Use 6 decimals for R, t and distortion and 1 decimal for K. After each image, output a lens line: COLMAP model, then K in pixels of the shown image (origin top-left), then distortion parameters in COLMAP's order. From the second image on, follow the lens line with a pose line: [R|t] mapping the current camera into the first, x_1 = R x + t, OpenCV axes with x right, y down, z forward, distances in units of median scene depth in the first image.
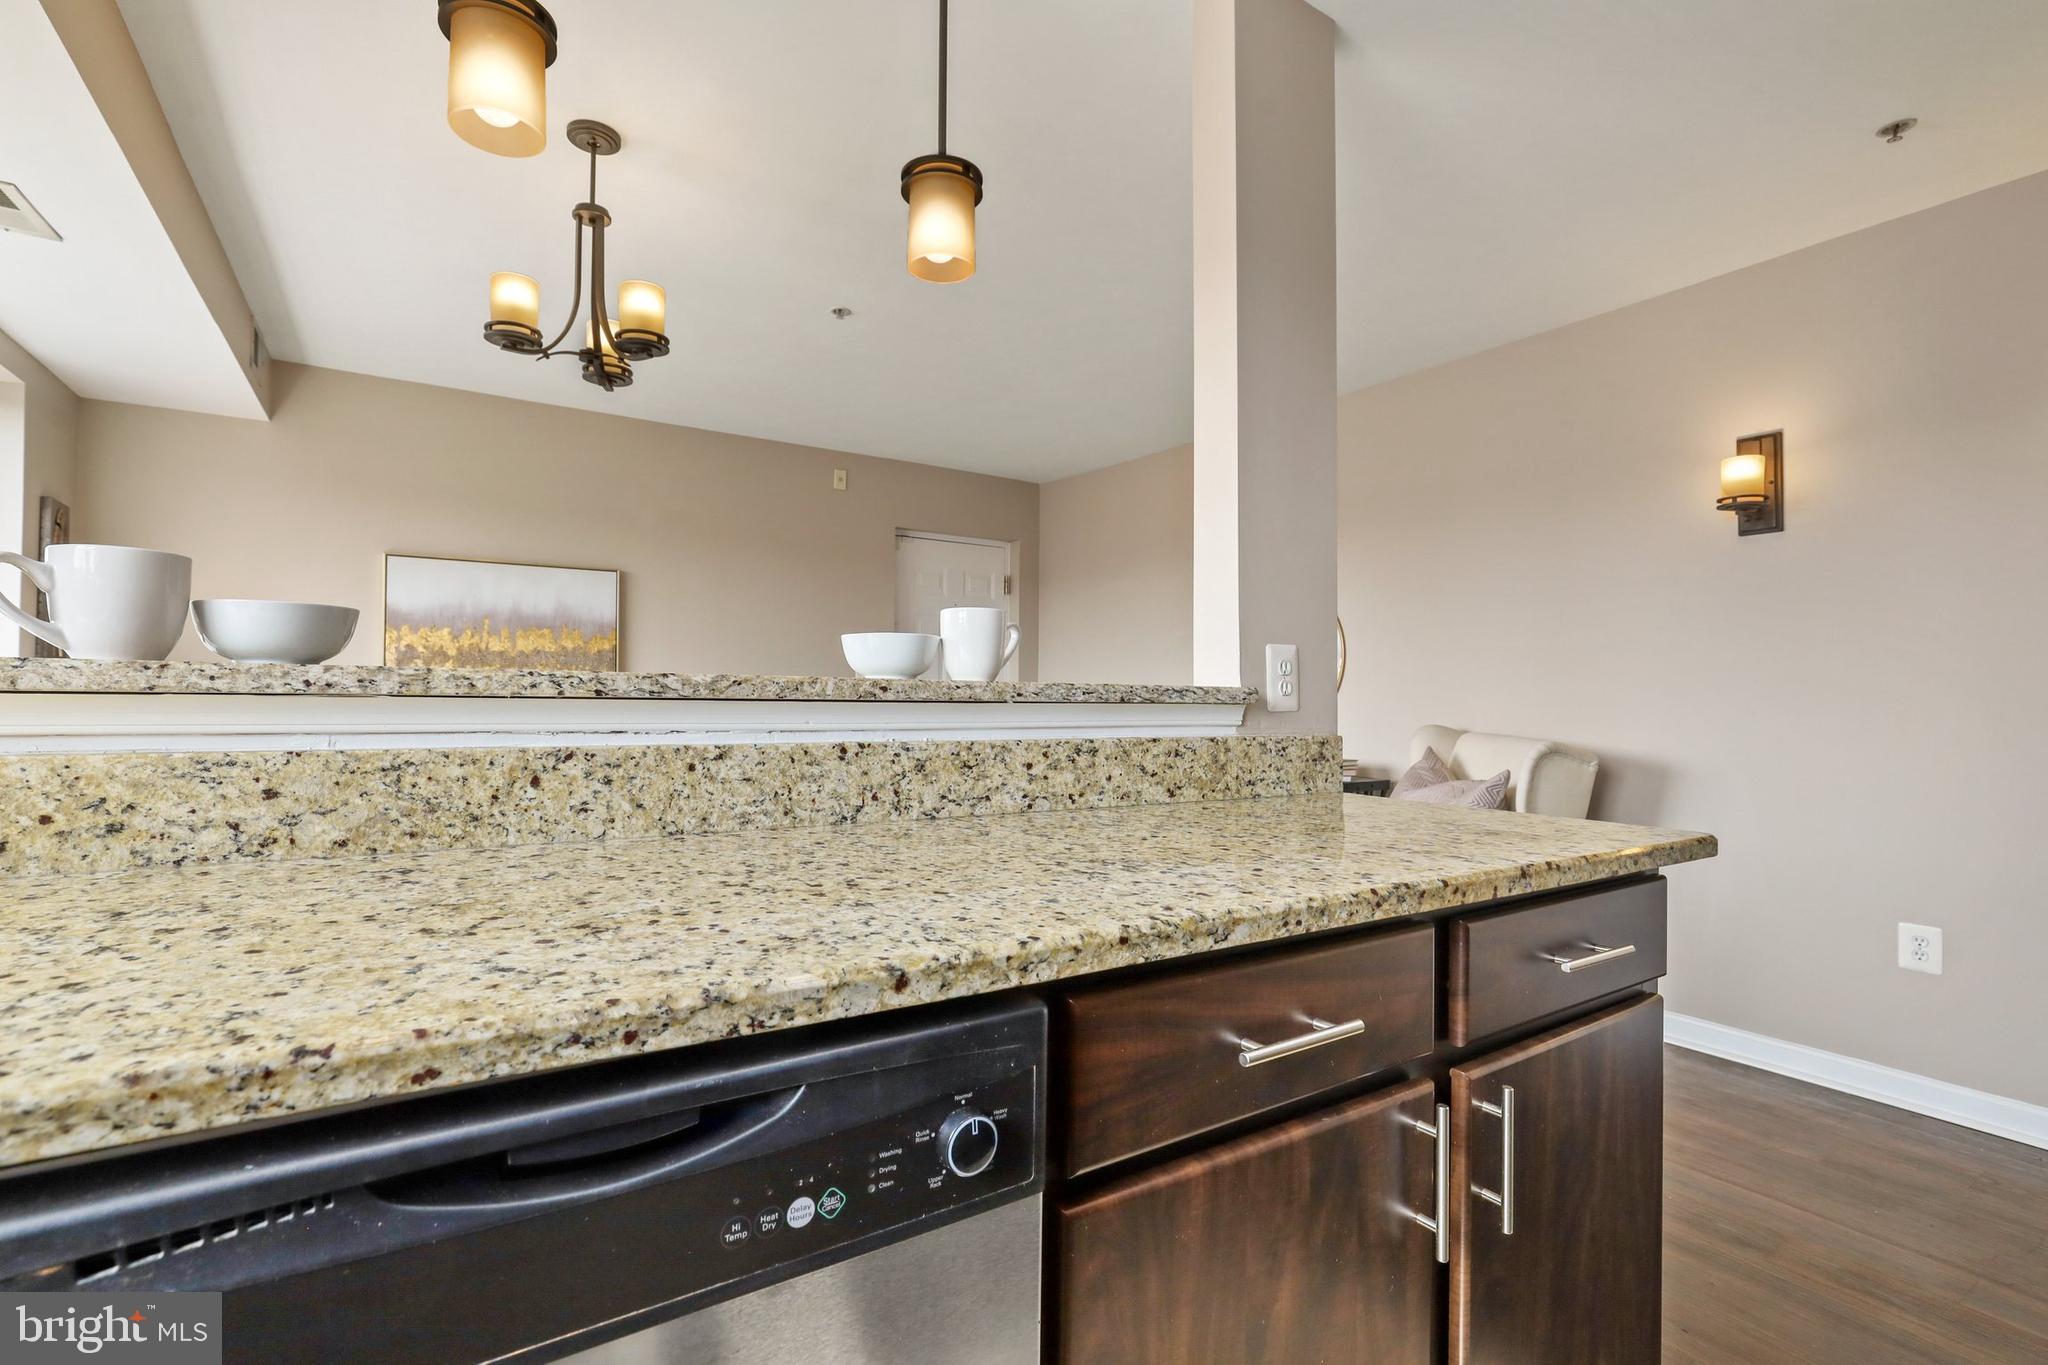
lens RADIAL K [[934.0, 0, 1009.7], [0, 934.0, 683.6], [0, 0, 1]] dist [-0.020055, 0.008358]
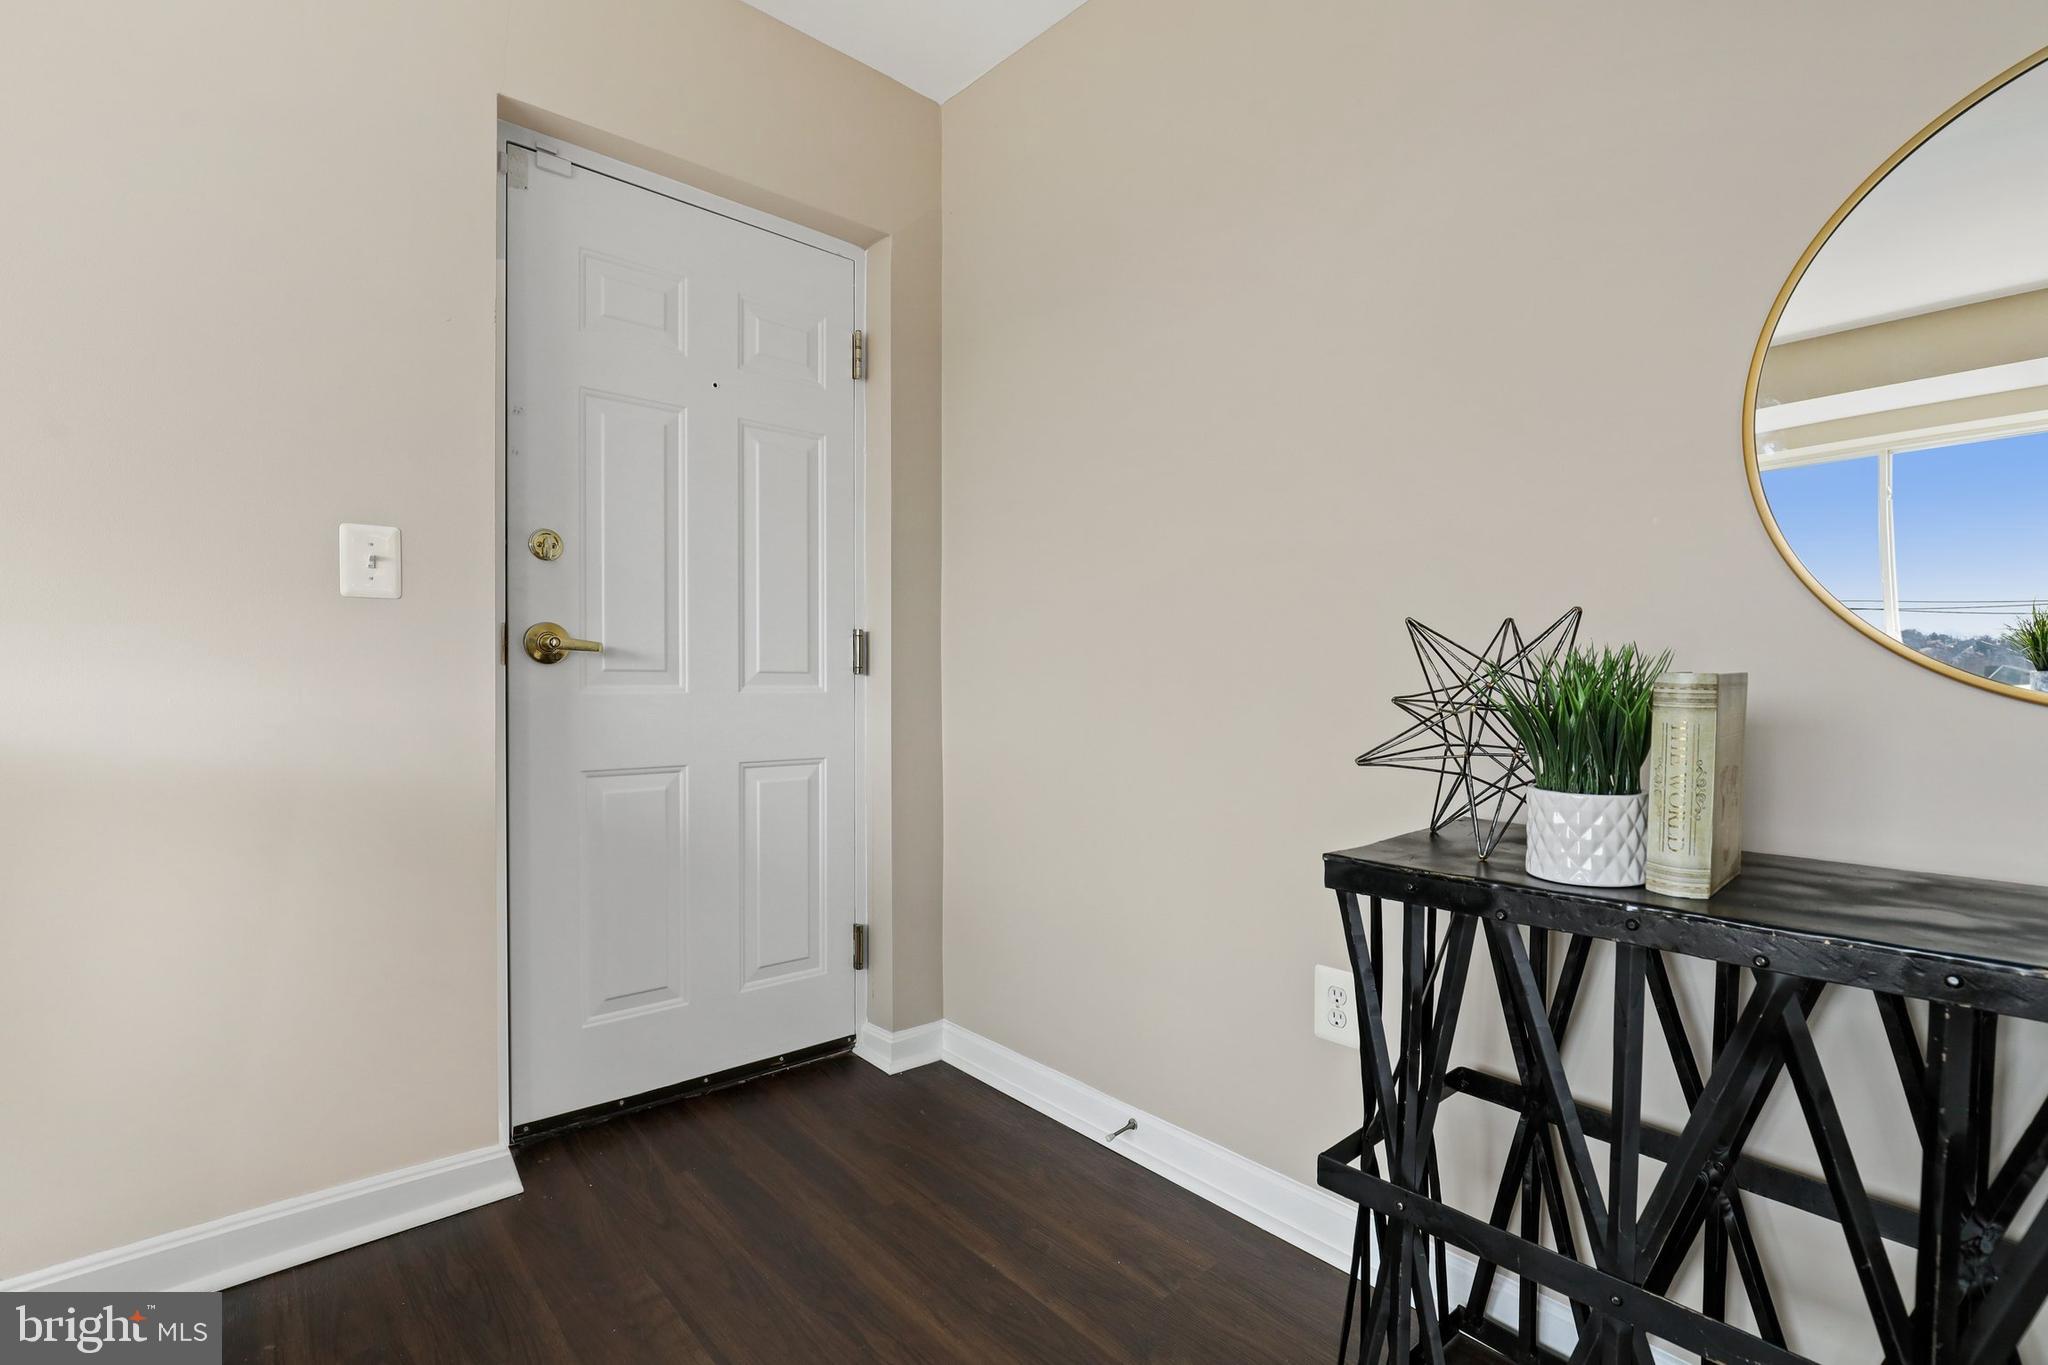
lens RADIAL K [[927.1, 0, 1019.0], [0, 927.1, 684.6], [0, 0, 1]] dist [-0.003110, -0.004851]
pose [[0.988728, -0.011525, 0.149275, 0.018166], [0.008032, 0.999680, 0.023982, 0.107657], [-0.149504, -0.022512, 0.988505, 2.451641]]
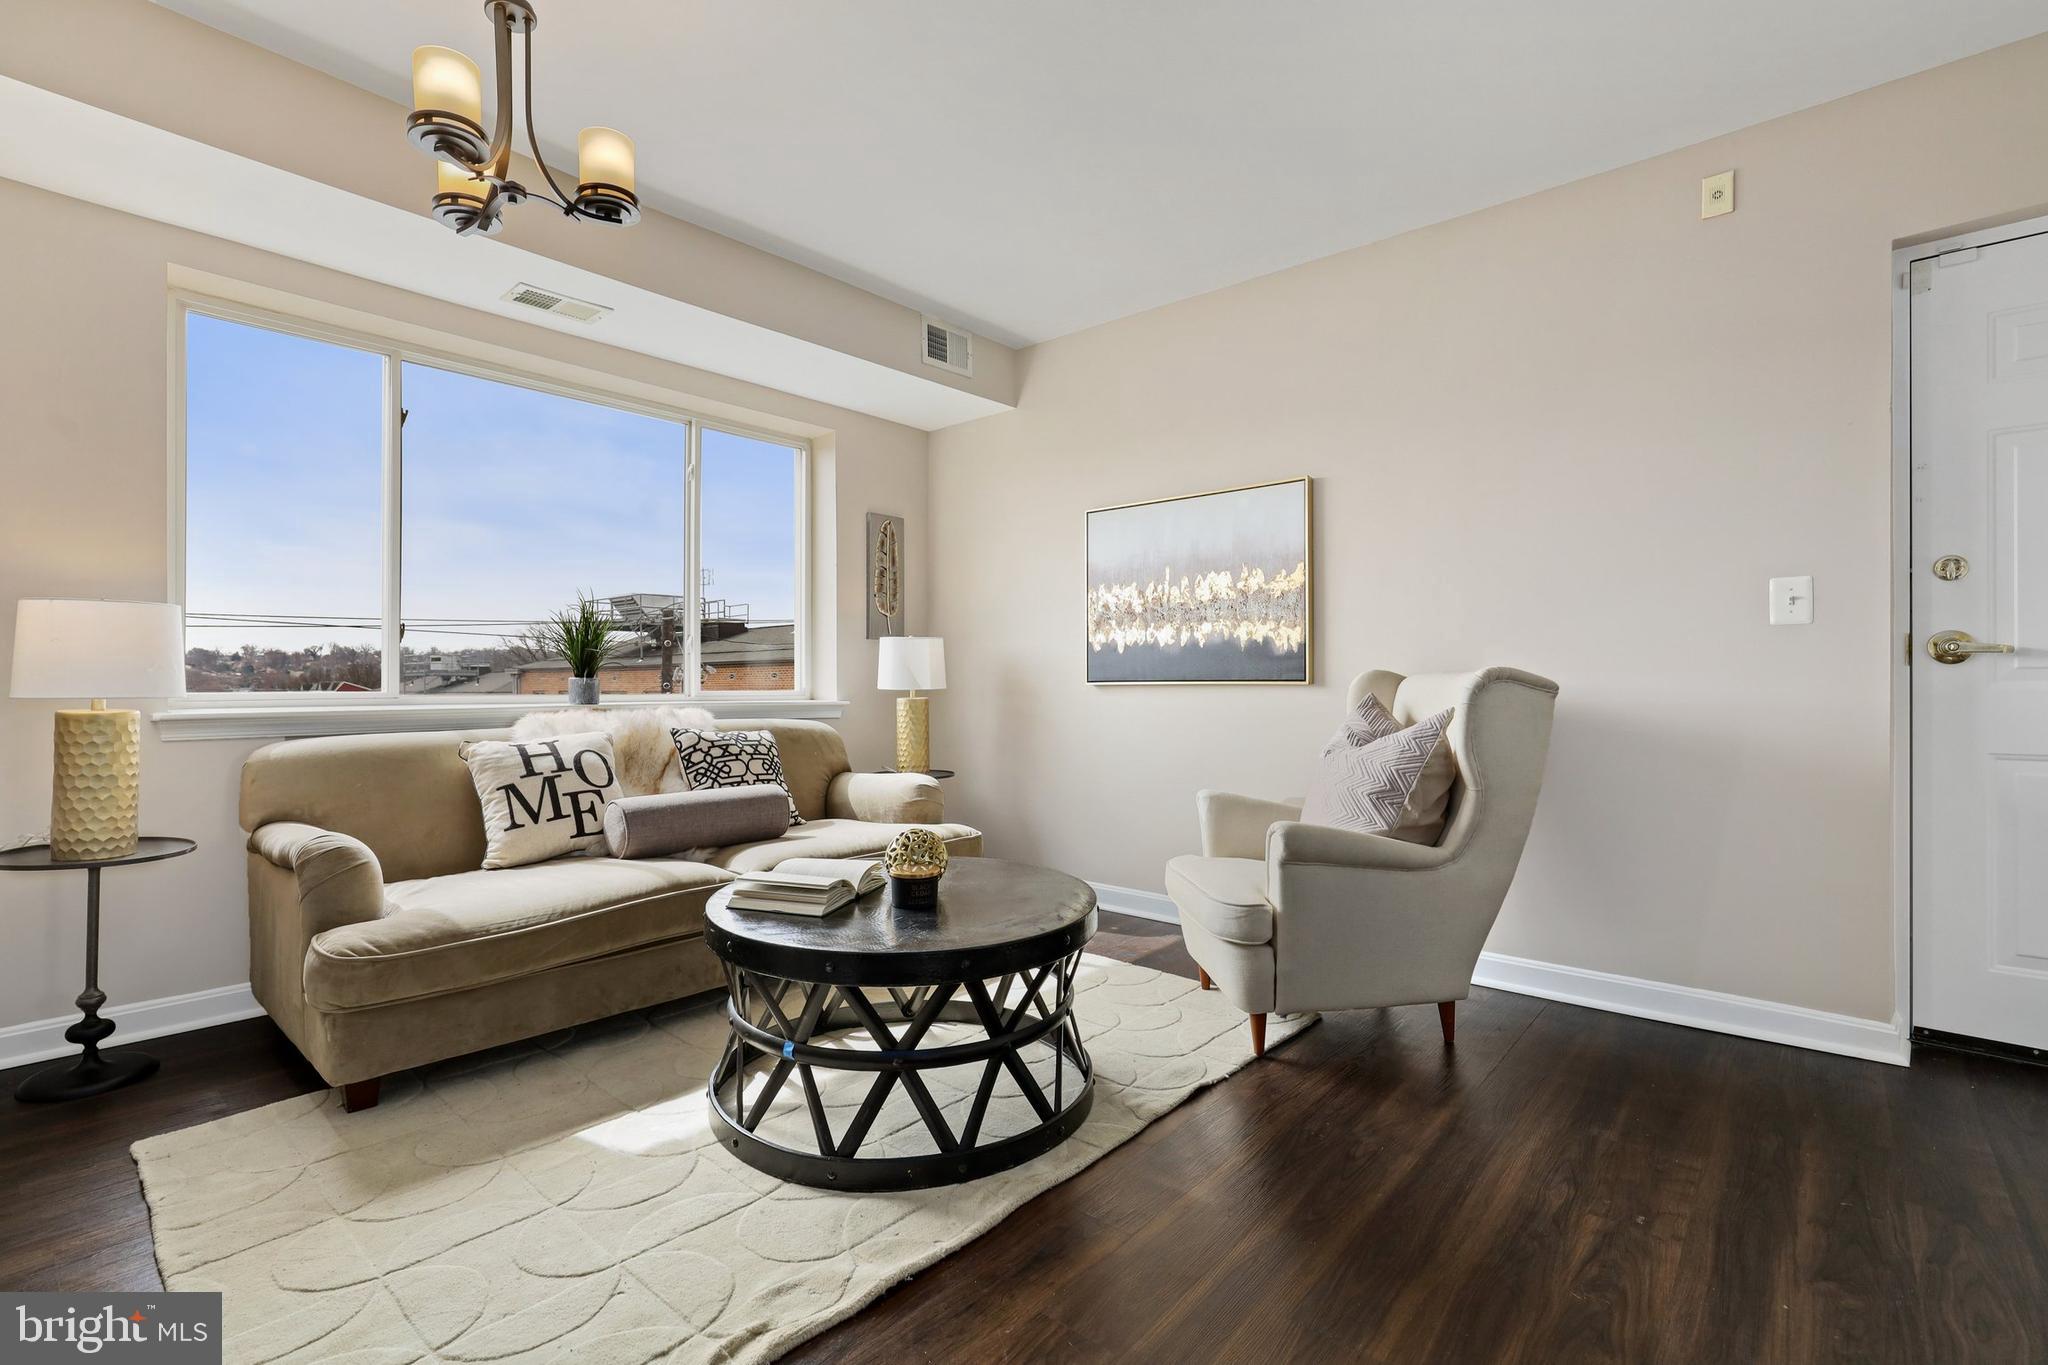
lens RADIAL K [[927.1, 0, 1019.0], [0, 927.1, 684.6], [0, 0, 1]] dist [-0.003110, -0.004851]
pose [[0.275171, -0.009081, -0.961352, 0.643666], [0.019849, 0.999796, -0.003762, 0.113070], [0.961190, -0.018047, 0.275295, 1.844073]]
